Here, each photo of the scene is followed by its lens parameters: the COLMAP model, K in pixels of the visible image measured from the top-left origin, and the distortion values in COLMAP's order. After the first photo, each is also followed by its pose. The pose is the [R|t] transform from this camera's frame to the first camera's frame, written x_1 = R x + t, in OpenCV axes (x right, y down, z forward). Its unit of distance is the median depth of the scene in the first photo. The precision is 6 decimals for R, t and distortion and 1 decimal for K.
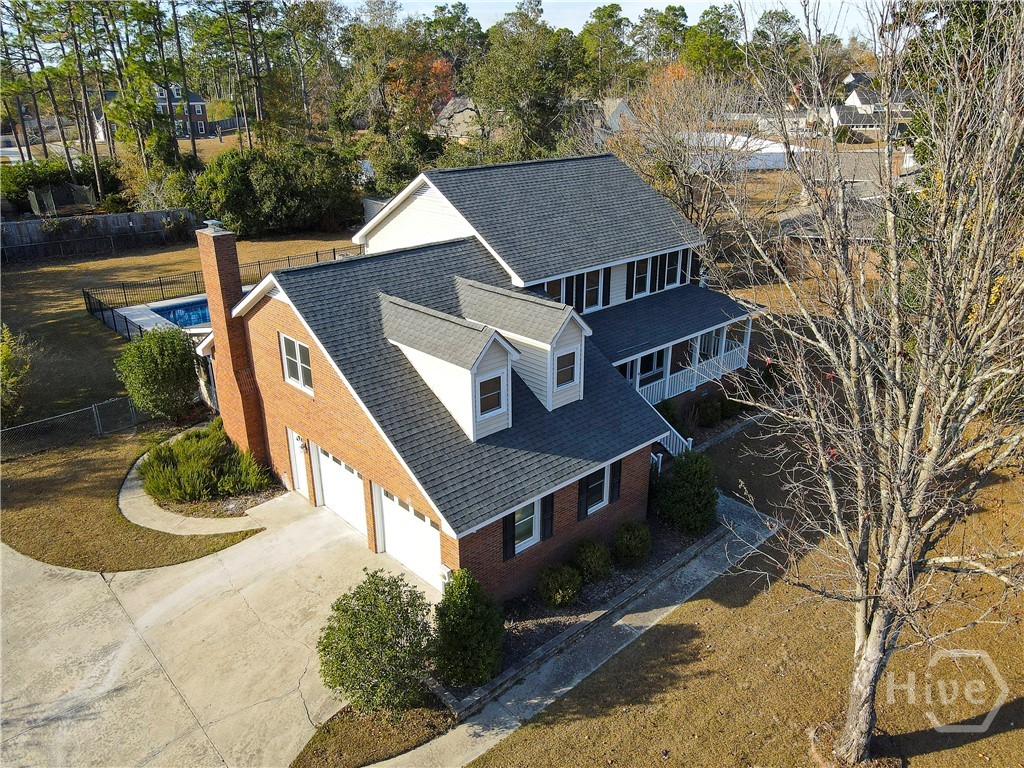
lens RADIAL K [[751.8, 0, 506.4], [0, 751.8, 383.8], [0, 0, 1]] dist [0.003070, 0.013854]
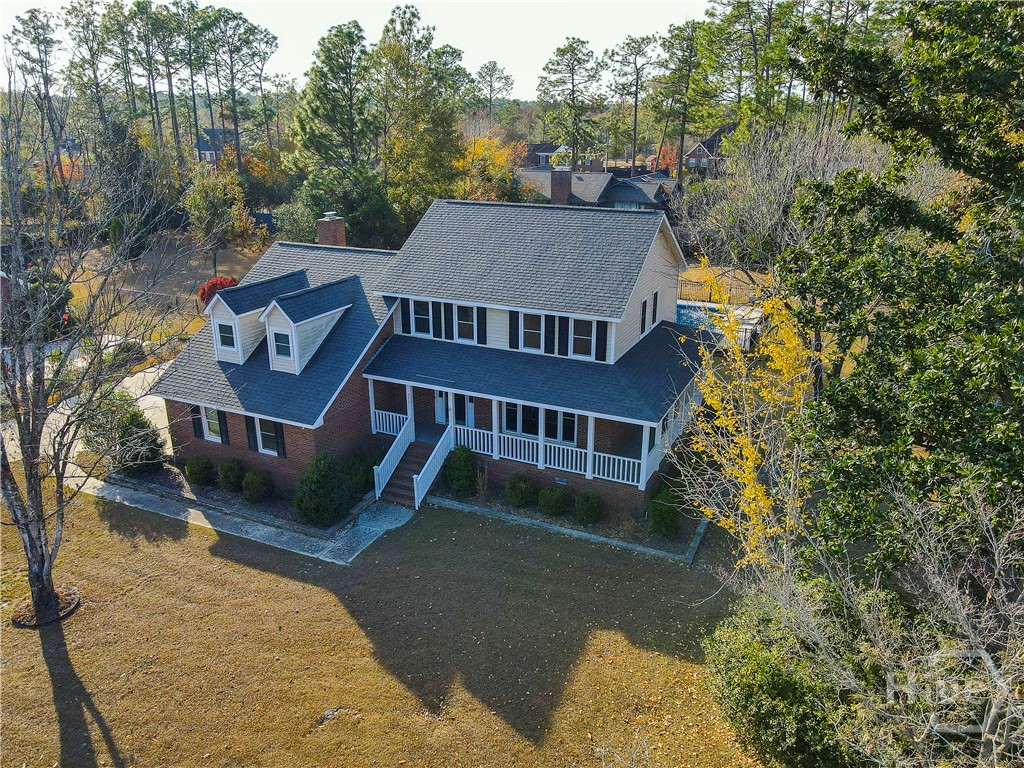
lens RADIAL K [[751.8, 0, 506.4], [0, 751.8, 383.8], [0, 0, 1]] dist [0.003070, 0.013854]
pose [[0.372720, 0.317730, -0.871853, 1.397942], [-0.343962, 0.919929, 0.188205, -0.340544], [0.861841, 0.229736, 0.452162, 0.741313]]
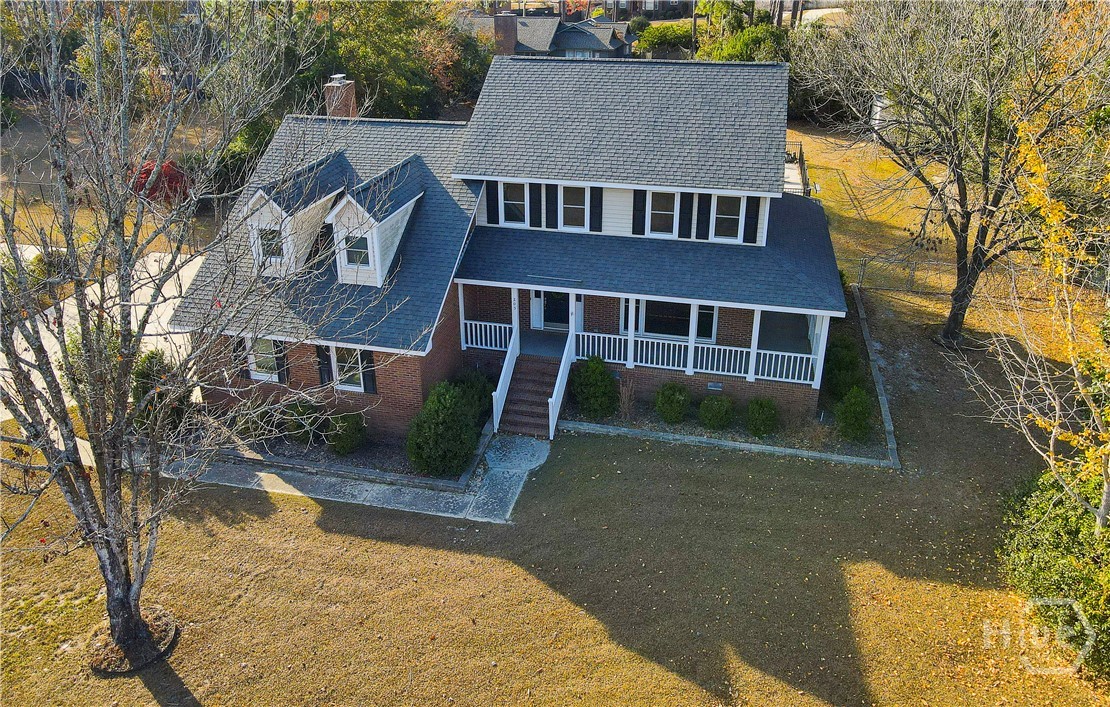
lens RADIAL K [[817.0, 0, 551.0], [0, 817.0, 293.2], [0, 0, 1]] dist [0.008521, 0.008146]
pose [[0.560859, 0.323929, -0.761910, 1.099990], [-0.306211, 0.936184, 0.172613, -0.239761], [0.769202, 0.136494, 0.624258, 0.496134]]
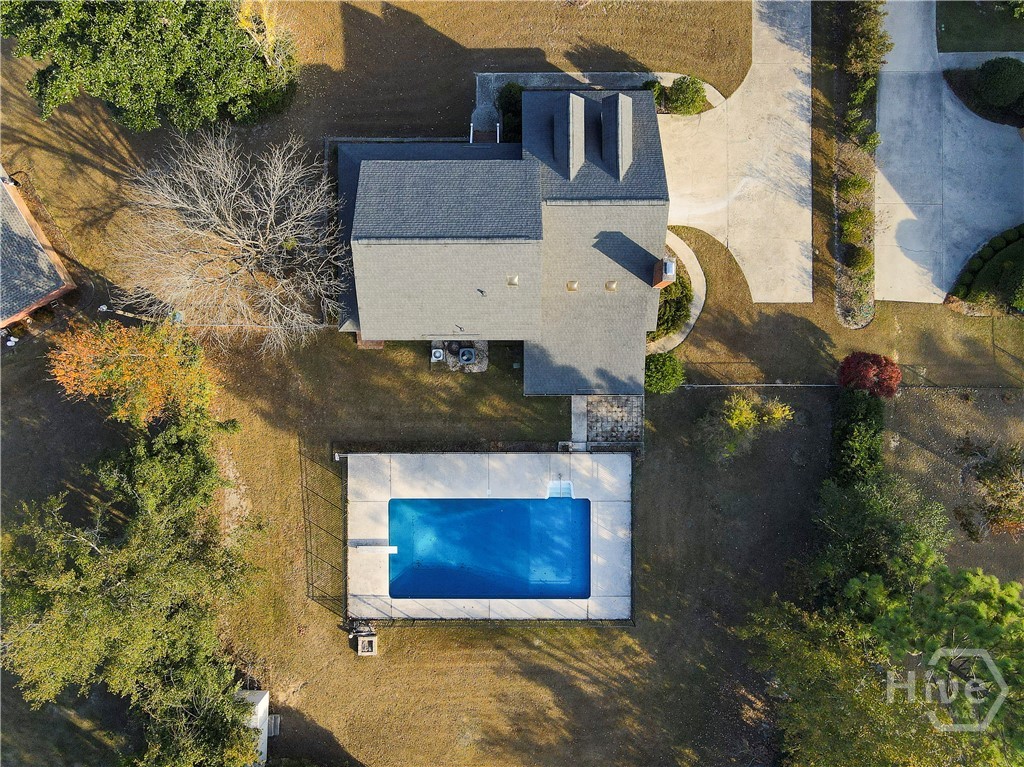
lens RADIAL K [[748.4, 0, 506.8], [0, 748.4, 386.2], [0, 0, 1]] dist [-0.002727, 0.003317]
pose [[-0.739936, -0.672668, 0.003639, -0.324785], [0.262085, -0.283303, 0.922524, -2.196839], [-0.619521, 0.683563, 0.385922, 0.814489]]
